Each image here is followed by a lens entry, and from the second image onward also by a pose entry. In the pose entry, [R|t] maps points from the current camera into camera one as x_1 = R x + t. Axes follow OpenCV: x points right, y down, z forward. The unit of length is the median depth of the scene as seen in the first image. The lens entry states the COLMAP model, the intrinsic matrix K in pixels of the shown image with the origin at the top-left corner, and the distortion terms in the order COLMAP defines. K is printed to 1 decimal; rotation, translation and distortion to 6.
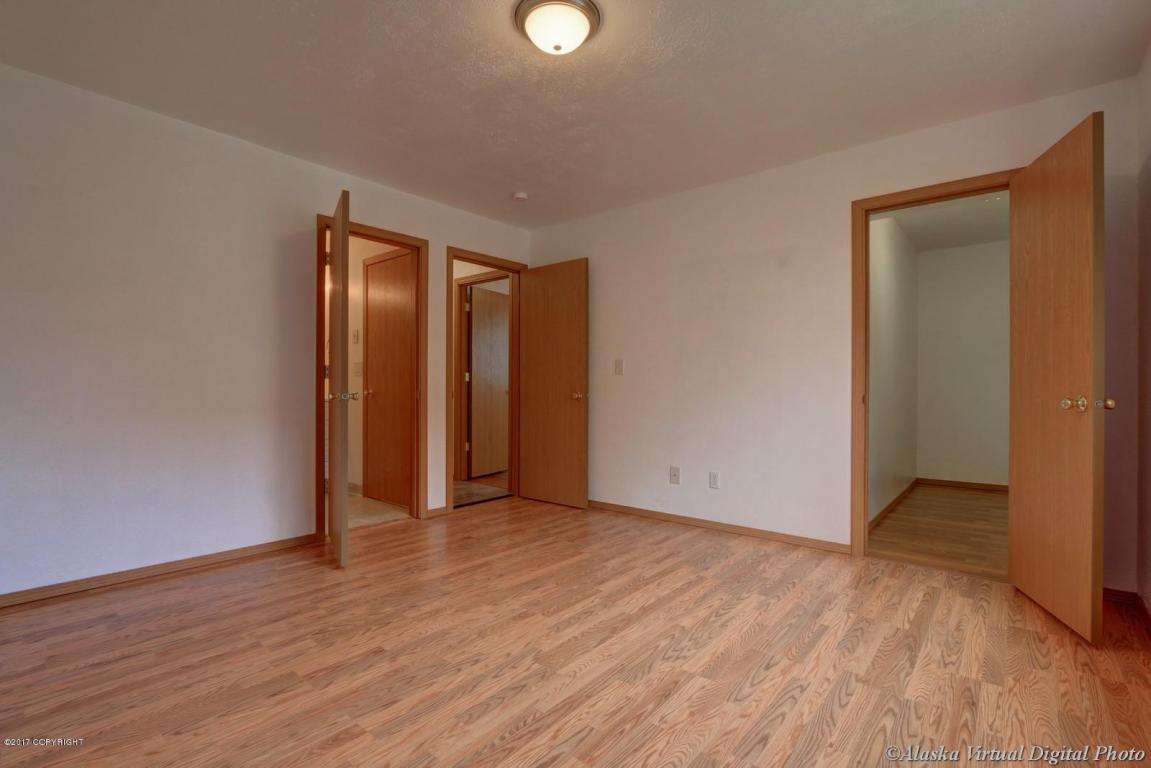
lens RADIAL K [[549.6, 0, 571.6], [0, 549.6, 386.9], [0, 0, 1]] dist [-0.003495, 0.000193]
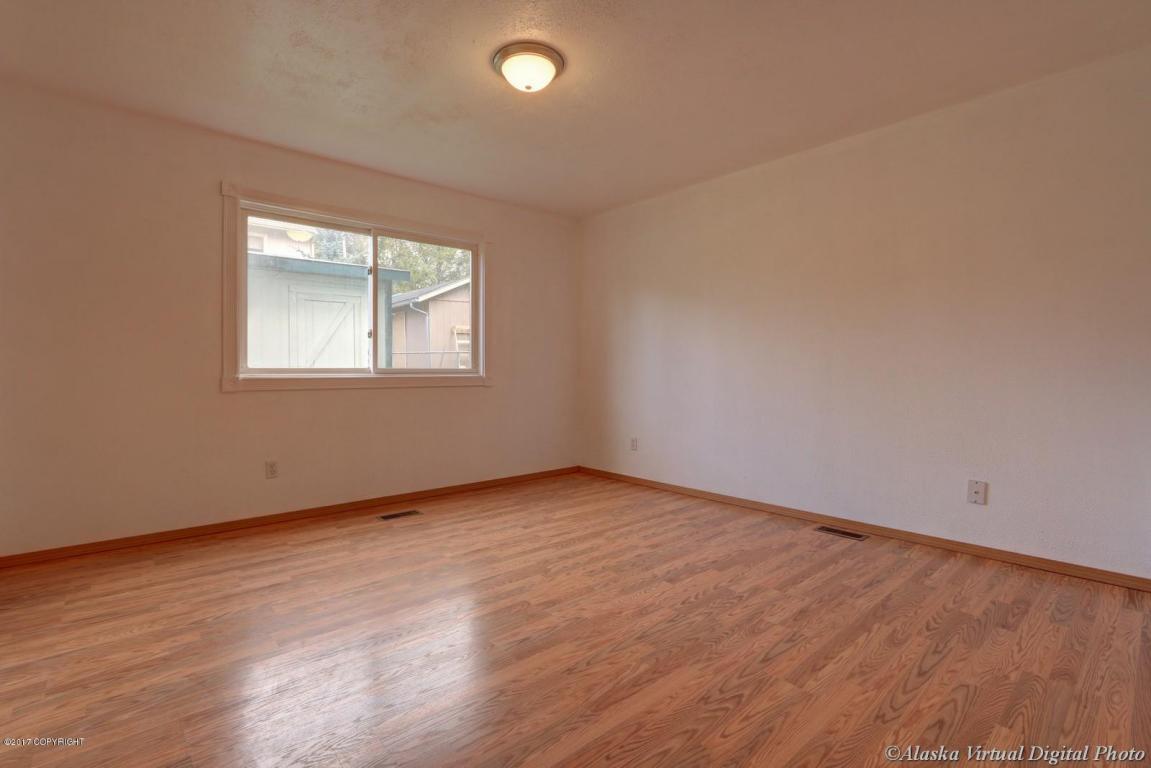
lens RADIAL K [[549.6, 0, 571.6], [0, 549.6, 386.9], [0, 0, 1]] dist [-0.003495, 0.000193]
pose [[-0.989177, -0.008136, 0.146499, -0.295836], [-0.003632, 0.999513, 0.030987, 0.002238], [-0.146680, 0.030120, -0.988725, 2.165670]]
